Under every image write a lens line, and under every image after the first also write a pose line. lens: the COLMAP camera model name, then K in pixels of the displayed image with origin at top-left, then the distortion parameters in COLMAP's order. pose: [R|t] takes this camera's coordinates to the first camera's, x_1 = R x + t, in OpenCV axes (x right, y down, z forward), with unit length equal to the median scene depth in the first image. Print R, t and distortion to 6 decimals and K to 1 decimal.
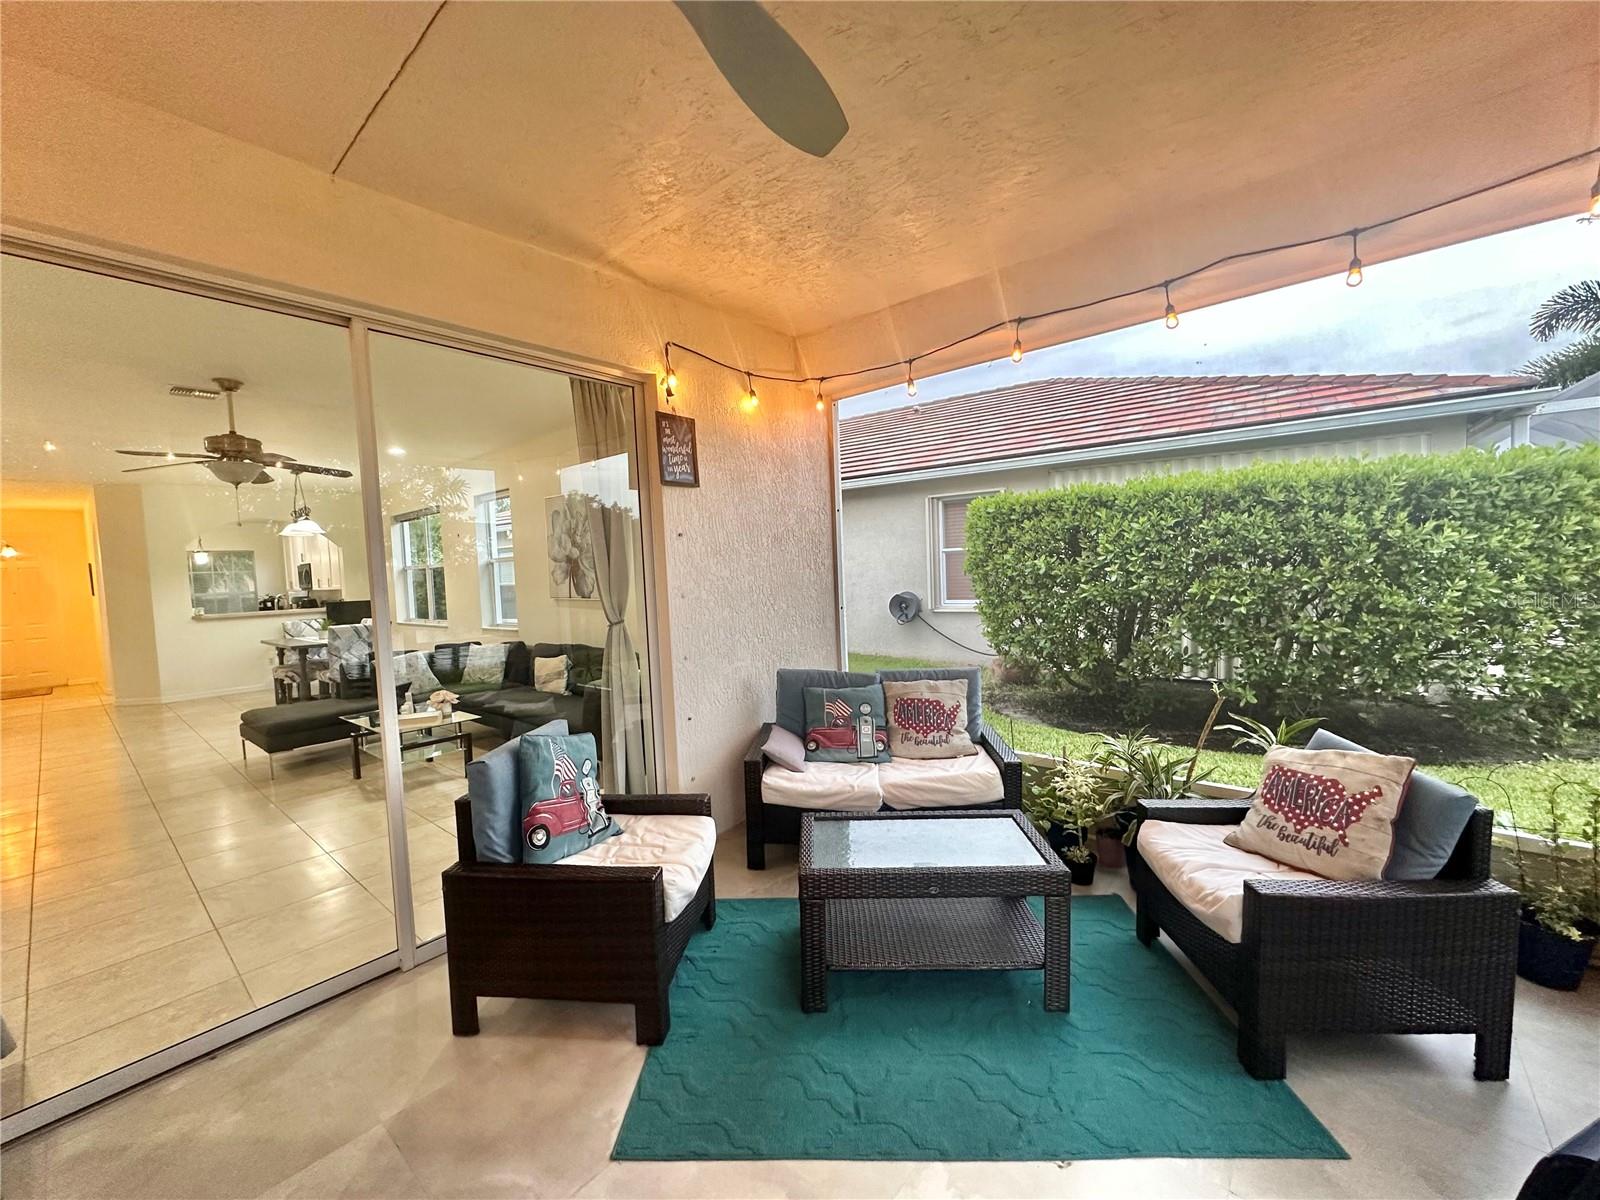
lens RADIAL K [[637.6, 0, 804.1], [0, 637.6, 599.5], [0, 0, 1]] dist [-0.001792, 0.000616]
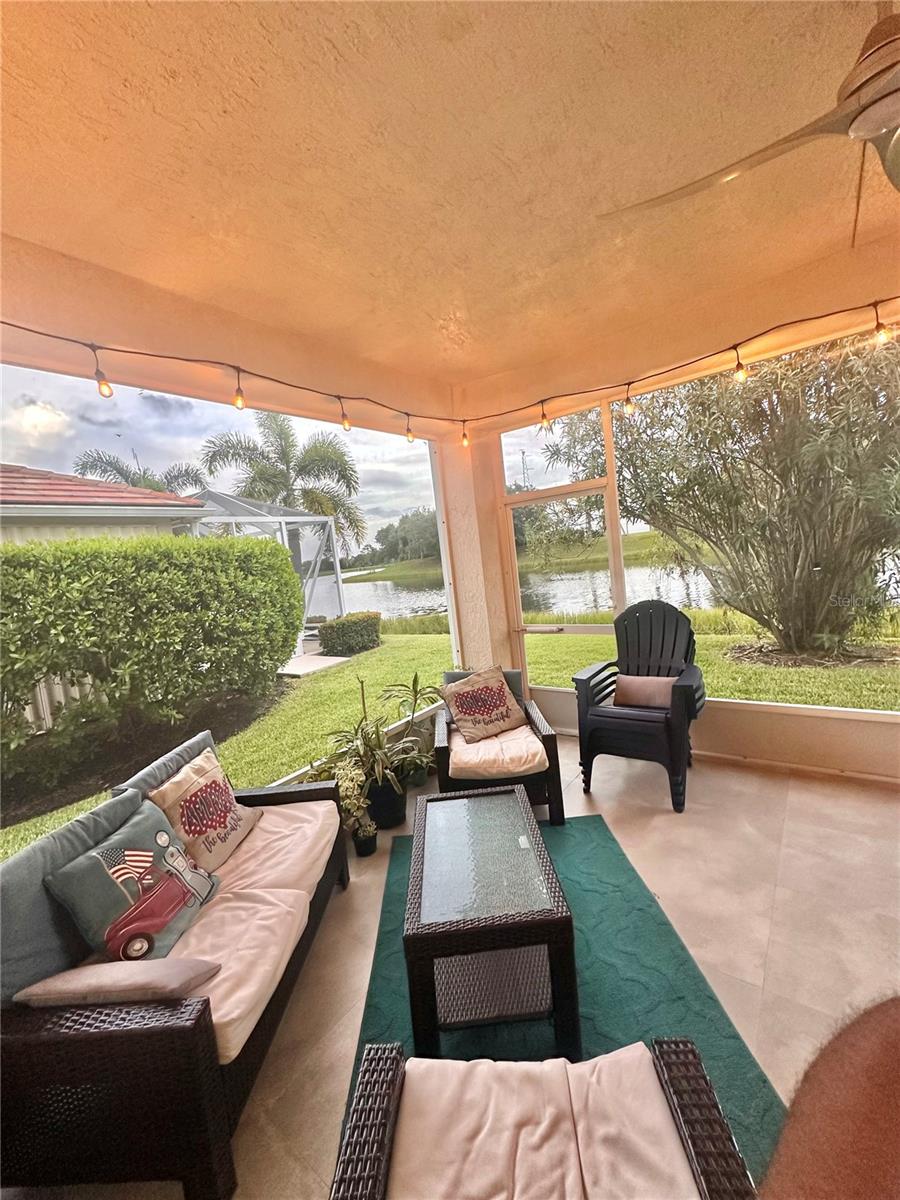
lens RADIAL K [[478.2, 0, 450.0], [0, 478.2, 600.0], [0, 0, 1]] dist [-0.001792, 0.000616]
pose [[-0.035171, -0.050041, 0.998128, -0.409416], [0.166473, 0.984498, 0.055224, -0.055675], [-0.985419, 0.168103, -0.026296, 0.675559]]
